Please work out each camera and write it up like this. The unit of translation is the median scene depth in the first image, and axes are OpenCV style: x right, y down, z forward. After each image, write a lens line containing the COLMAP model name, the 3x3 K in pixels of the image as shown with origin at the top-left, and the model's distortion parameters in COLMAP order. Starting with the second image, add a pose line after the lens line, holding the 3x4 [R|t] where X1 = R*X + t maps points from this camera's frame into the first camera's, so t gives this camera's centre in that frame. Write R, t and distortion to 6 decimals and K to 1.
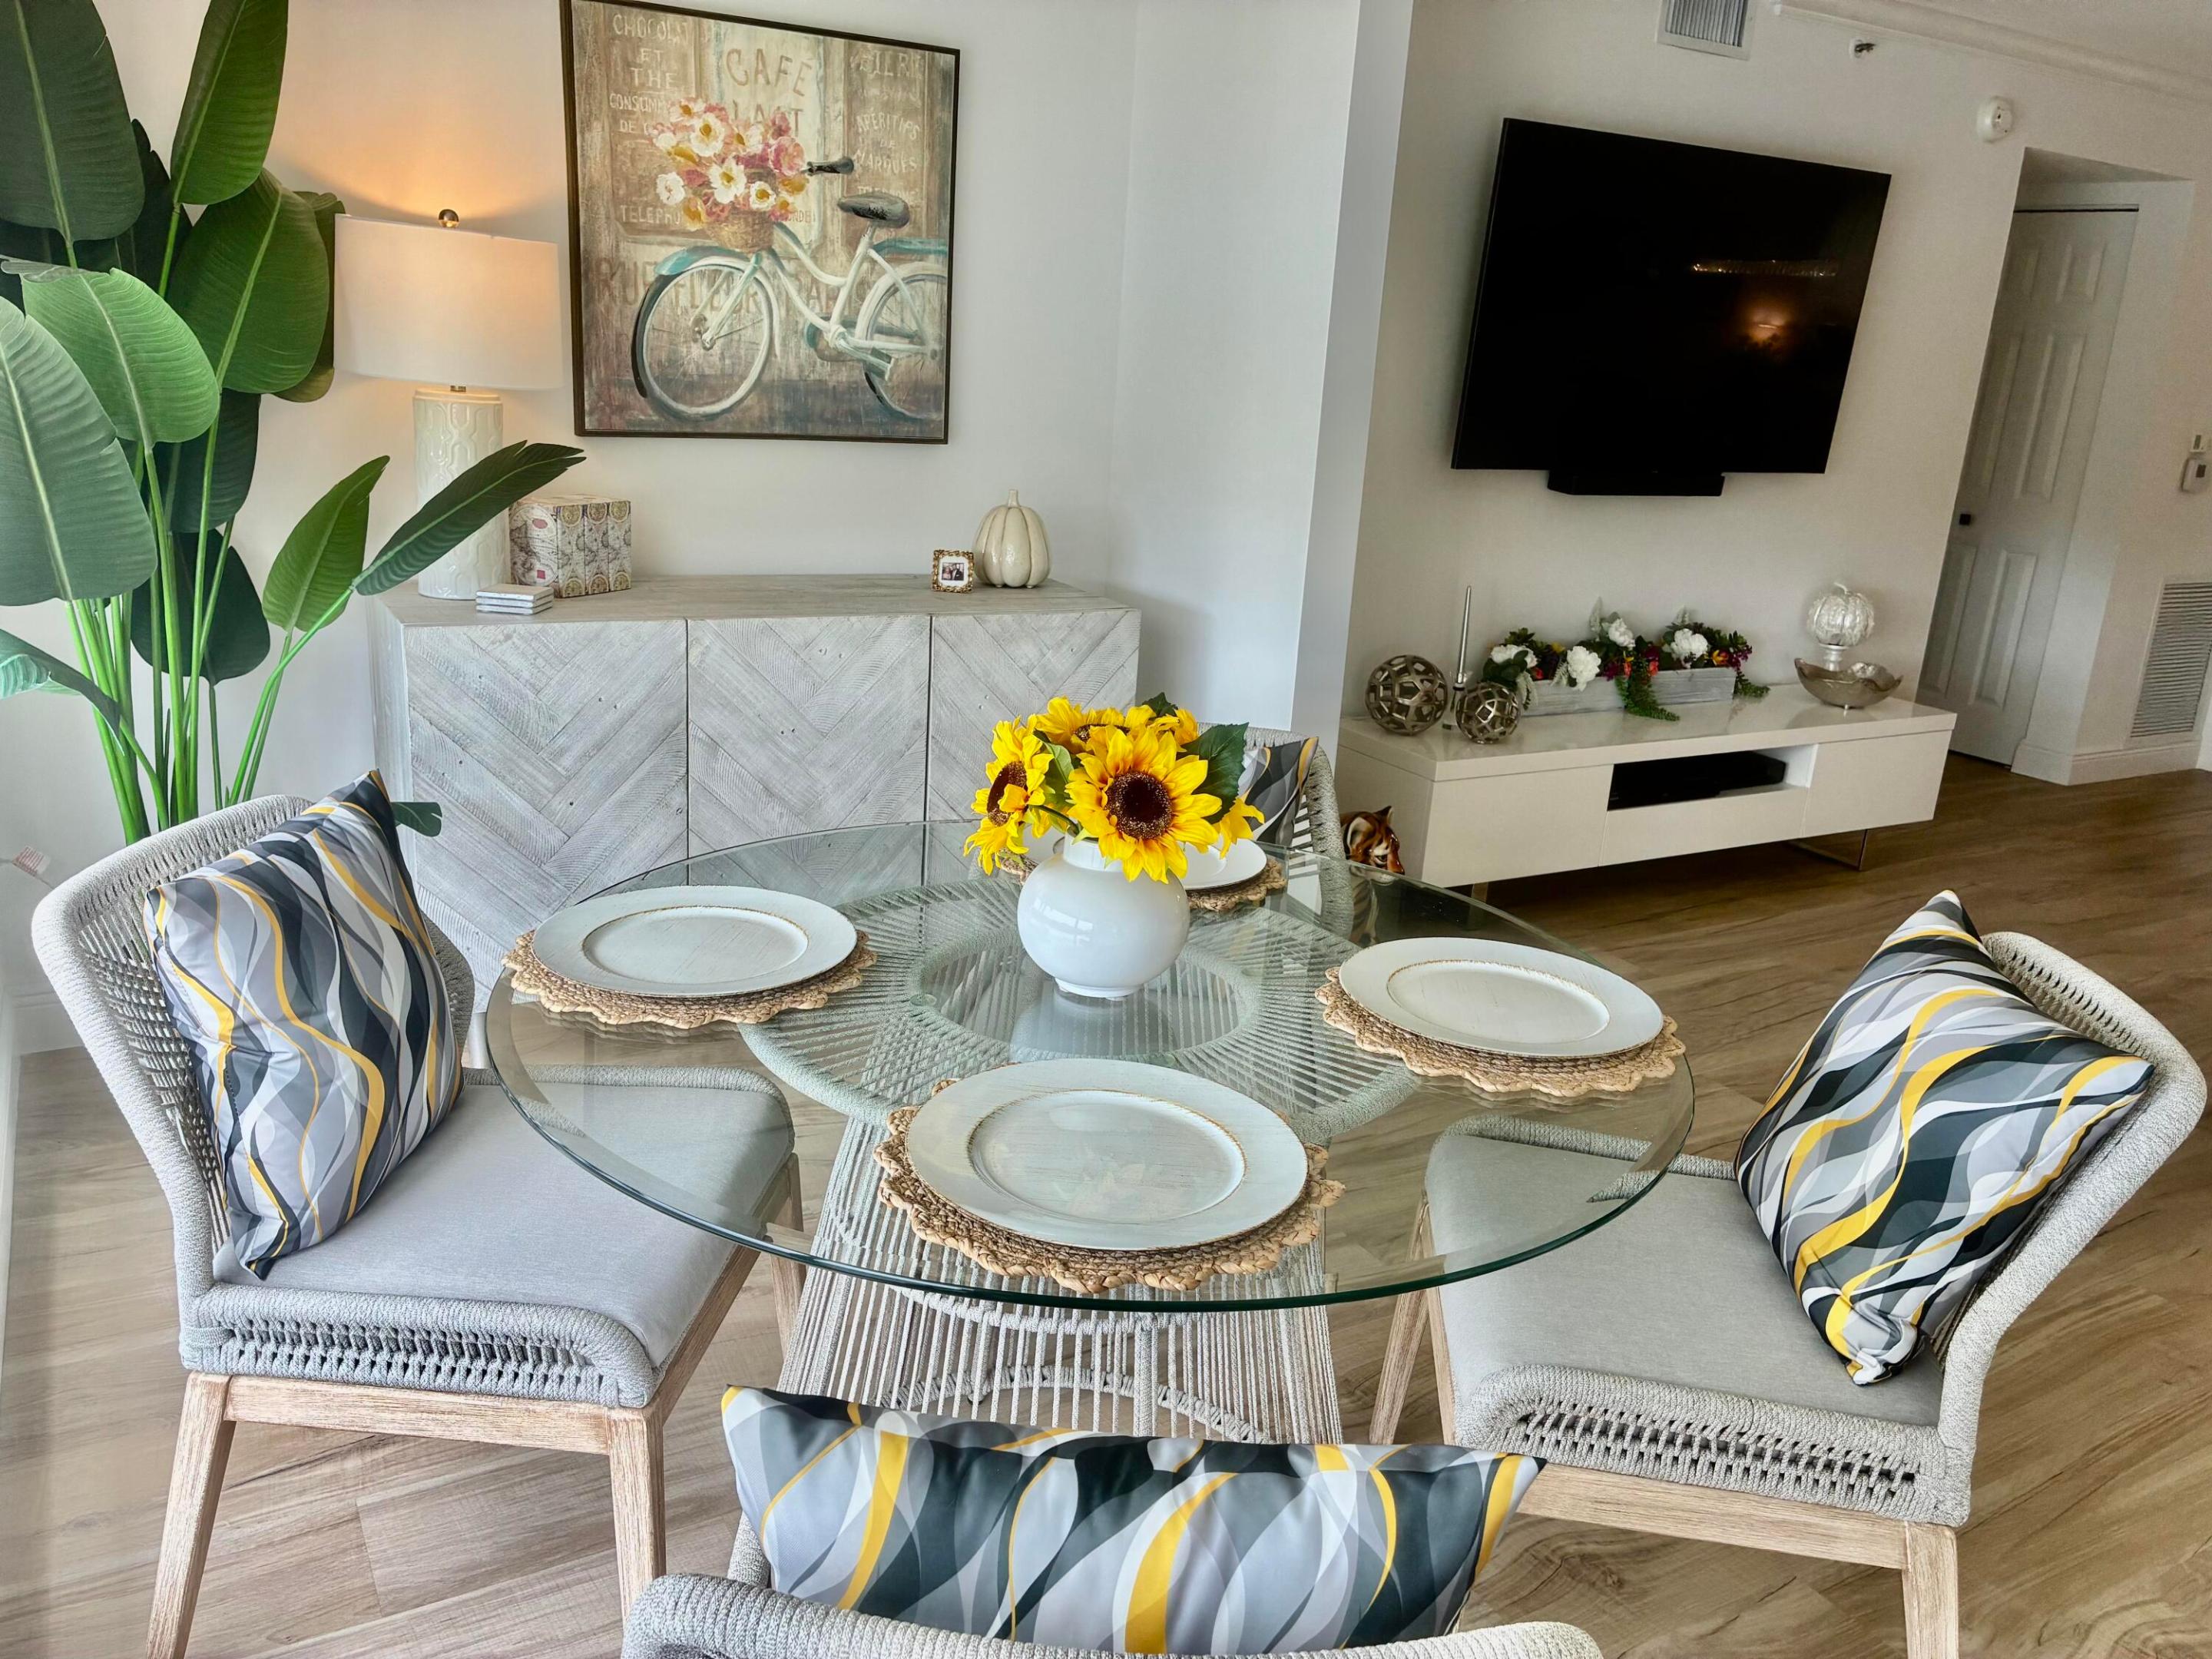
lens RADIAL K [[1674.7, 0, 1106.9], [0, 1674.7, 821.1], [0, 0, 1]] dist [0.052431, -0.059052]
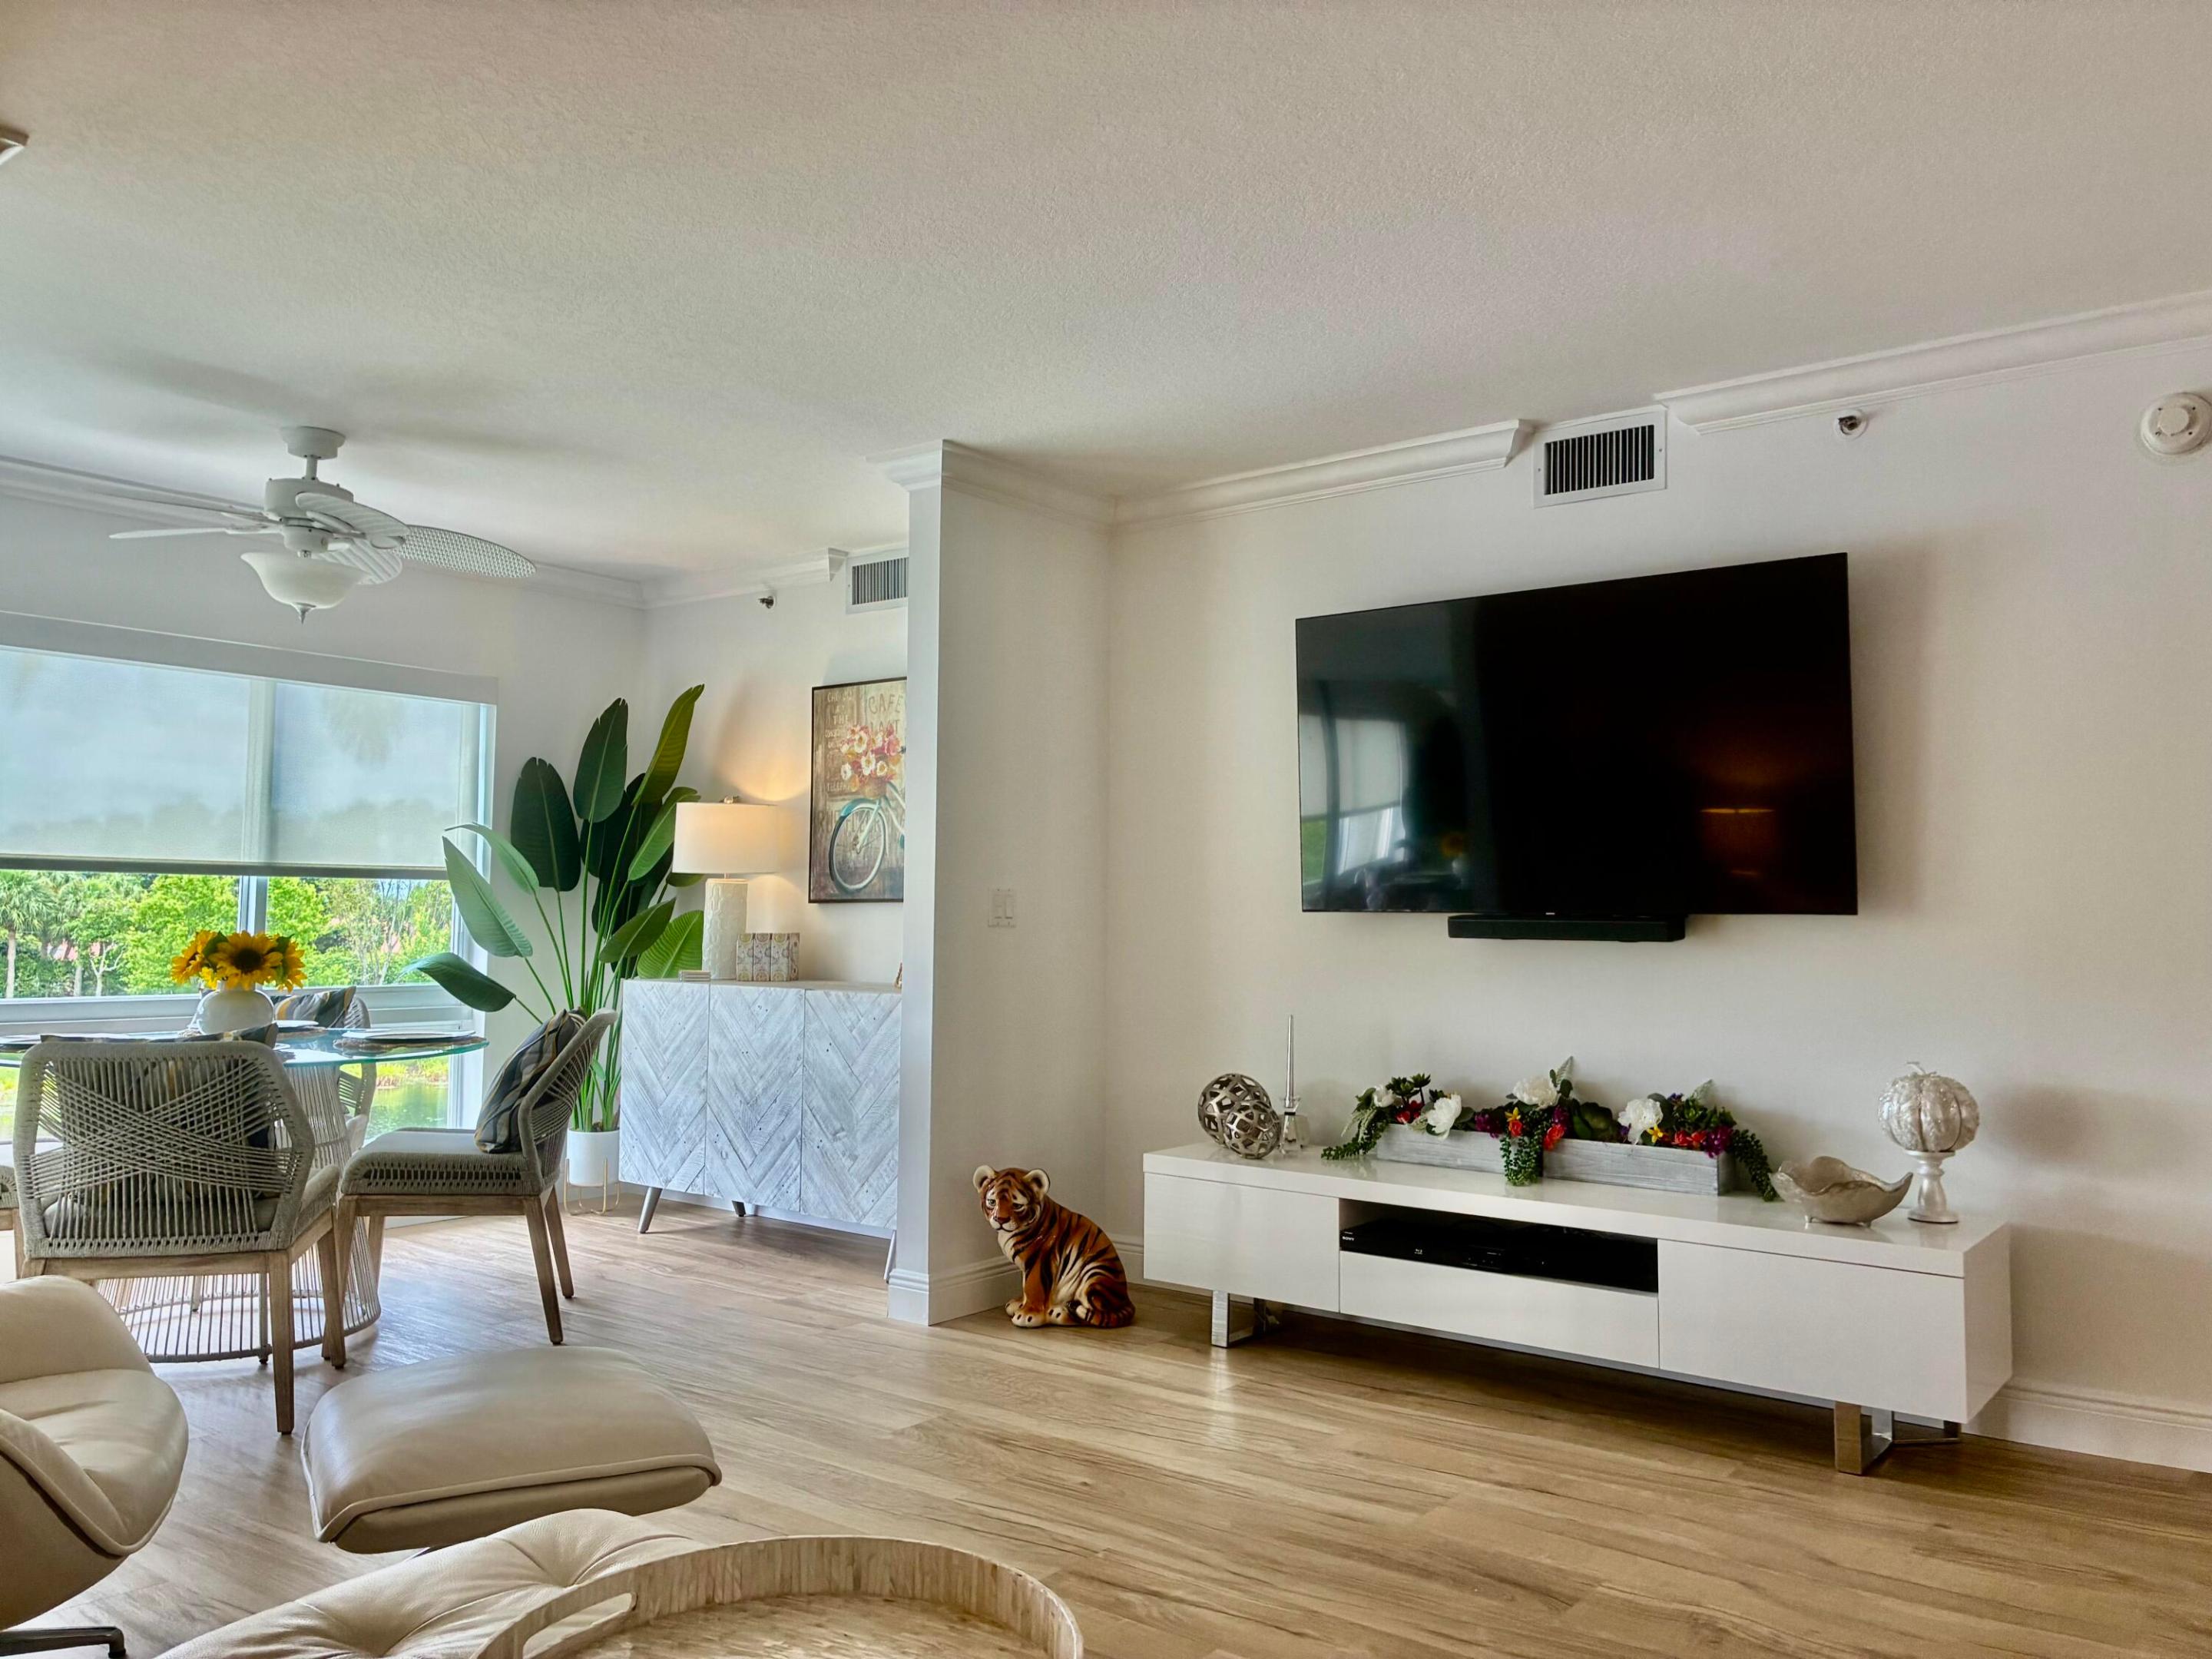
lens RADIAL K [[1674.7, 0, 1107.2], [0, 1674.7, 817.7], [0, 0, 1]] dist [0.052431, -0.059052]
pose [[0.380312, -0.111645, -0.918095, 1.122355], [-0.245515, 0.944883, -0.216605, 0.001325], [0.891676, 0.307783, 0.331940, 0.481733]]
